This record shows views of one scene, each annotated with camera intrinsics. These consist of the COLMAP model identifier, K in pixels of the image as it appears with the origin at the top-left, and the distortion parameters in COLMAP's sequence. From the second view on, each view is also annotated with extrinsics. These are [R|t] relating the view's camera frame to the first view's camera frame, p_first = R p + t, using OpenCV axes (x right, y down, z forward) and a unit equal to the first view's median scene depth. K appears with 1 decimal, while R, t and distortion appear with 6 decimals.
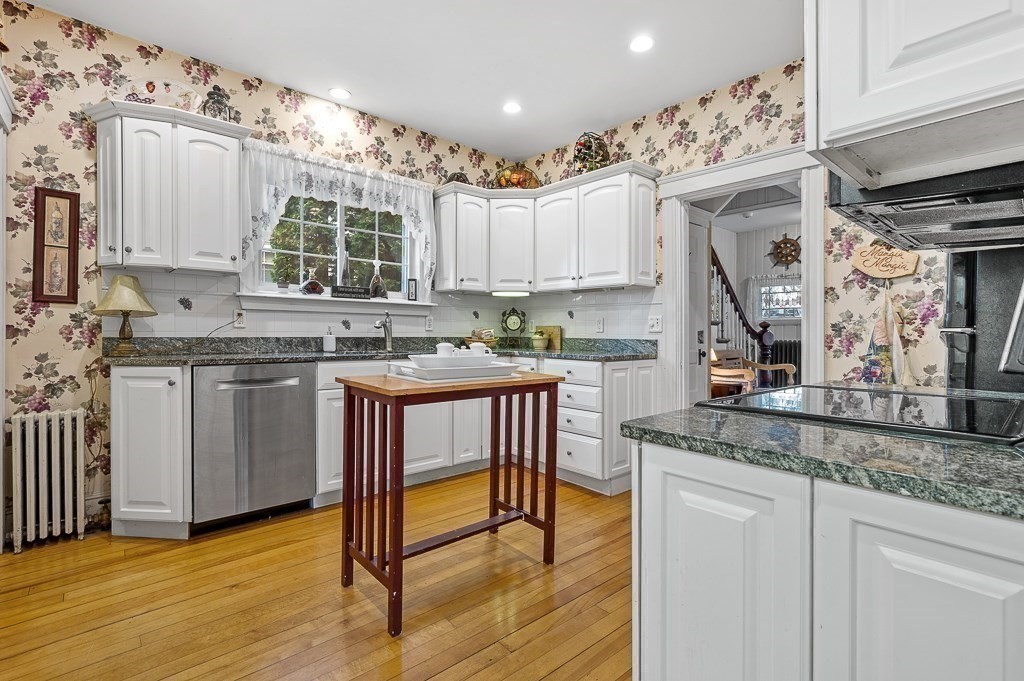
lens RADIAL K [[469.5, 0, 511.3], [0, 469.5, 334.9], [0, 0, 1]] dist [0.000126, 0.000155]
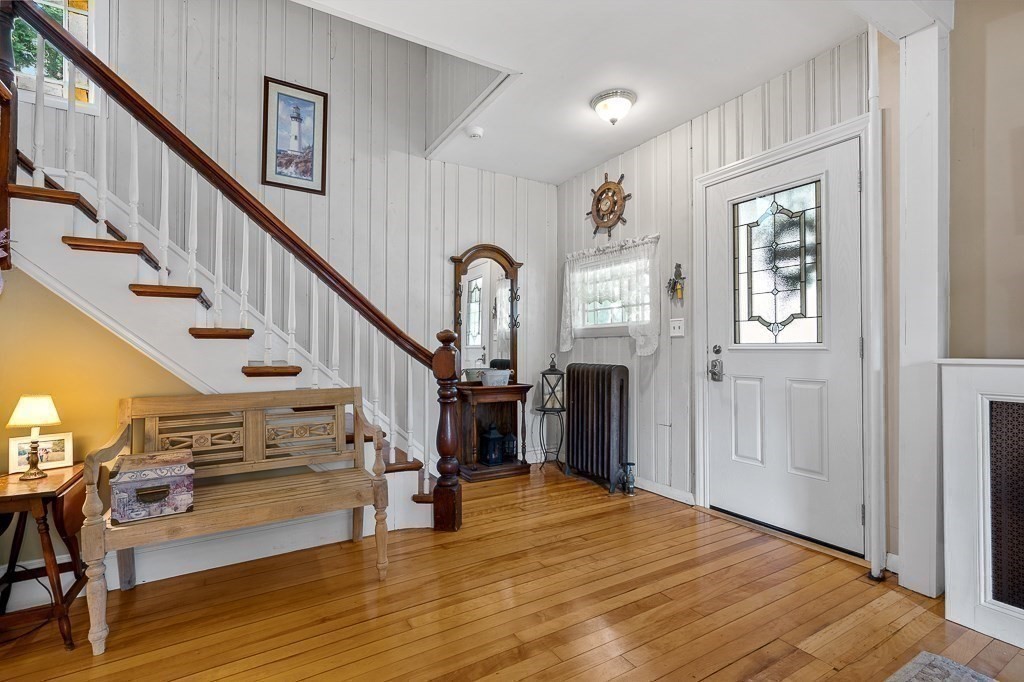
lens RADIAL K [[469.5, 0, 512.5], [0, 469.5, 339.6], [0, 0, 1]] dist [0.000126, 0.000155]
pose [[0.984493, -0.003550, -0.175386, 0.576757], [0.000454, 0.999843, -0.017688, -0.008021], [0.175422, 0.017334, 0.984341, 0.434765]]
